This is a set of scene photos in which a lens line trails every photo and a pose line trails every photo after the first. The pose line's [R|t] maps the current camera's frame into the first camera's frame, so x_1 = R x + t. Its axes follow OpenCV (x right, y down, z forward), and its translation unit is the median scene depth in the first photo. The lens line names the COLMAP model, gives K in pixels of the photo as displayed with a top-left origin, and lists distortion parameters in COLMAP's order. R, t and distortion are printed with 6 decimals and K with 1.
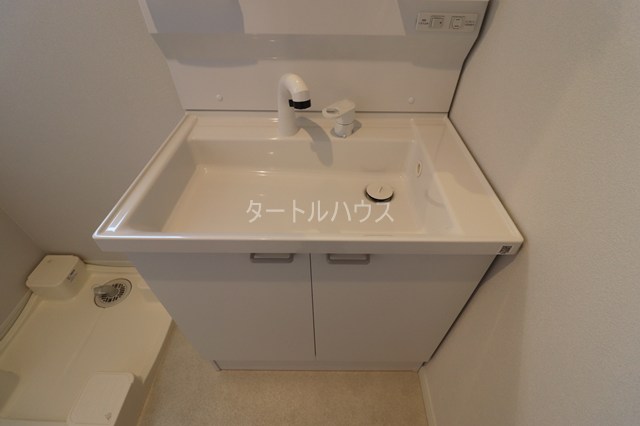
lens RADIAL K [[298.1, 0, 325.5], [0, 298.1, 206.4], [0, 0, 1]] dist [-0.002769, -0.011047]
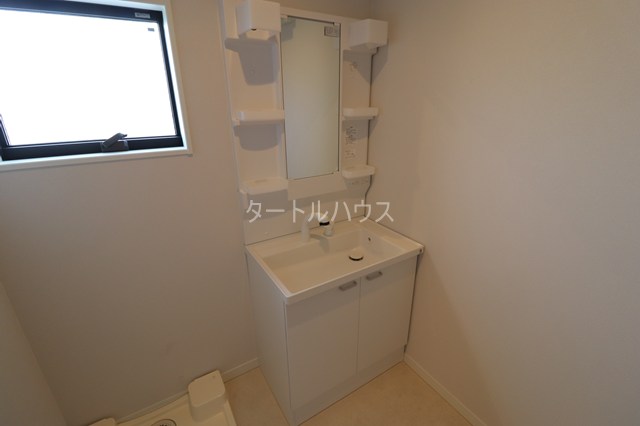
lens RADIAL K [[298.1, 0, 325.5], [0, 298.1, 206.4], [0, 0, 1]] dist [-0.002769, -0.011047]
pose [[0.841399, -0.194523, 0.504192, -0.965439], [0.377623, 0.879032, -0.291040, 0.167789], [-0.386586, 0.435275, 0.813072, -0.734027]]
